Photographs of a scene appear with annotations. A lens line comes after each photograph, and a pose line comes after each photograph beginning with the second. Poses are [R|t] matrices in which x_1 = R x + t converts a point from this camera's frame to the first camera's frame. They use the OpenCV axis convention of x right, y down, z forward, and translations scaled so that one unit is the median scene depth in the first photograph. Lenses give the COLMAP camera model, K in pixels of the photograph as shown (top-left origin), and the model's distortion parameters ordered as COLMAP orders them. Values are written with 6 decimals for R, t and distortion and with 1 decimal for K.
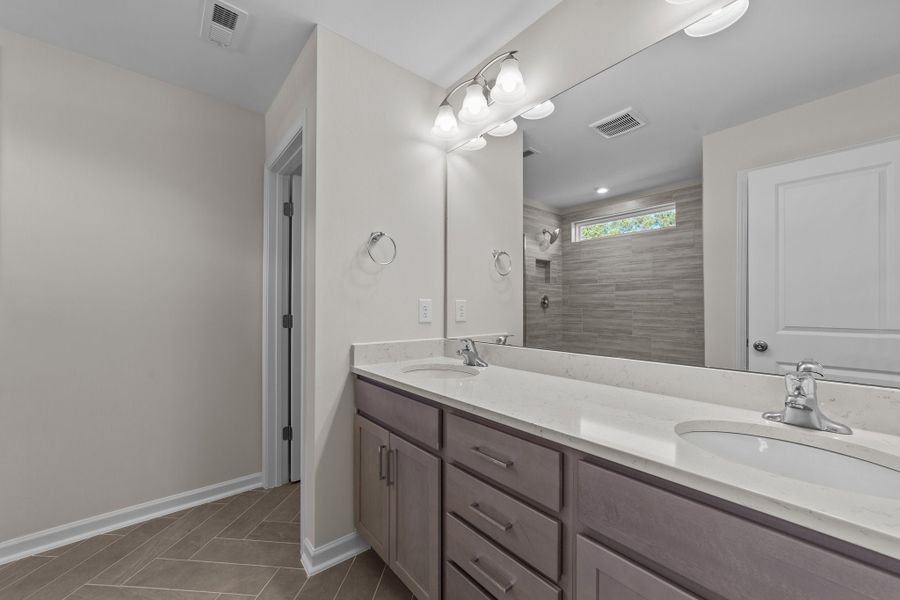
lens RADIAL K [[350.2, 0, 445.7], [0, 350.2, 302.5], [0, 0, 1]] dist [-0.002151, 0.000081]
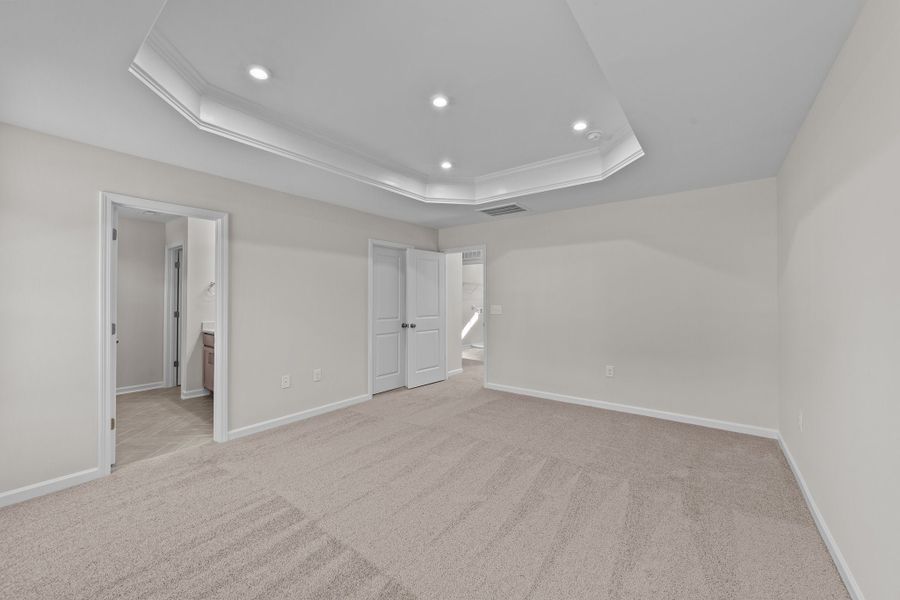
lens RADIAL K [[350.2, 0, 454.3], [0, 350.2, 297.0], [0, 0, 1]] dist [-0.002151, 0.000081]
pose [[0.972569, 0.006436, 0.232527, 0.836056], [-0.007316, 0.999969, 0.002923, -0.084733], [-0.232501, -0.004544, 0.972585, -1.761160]]
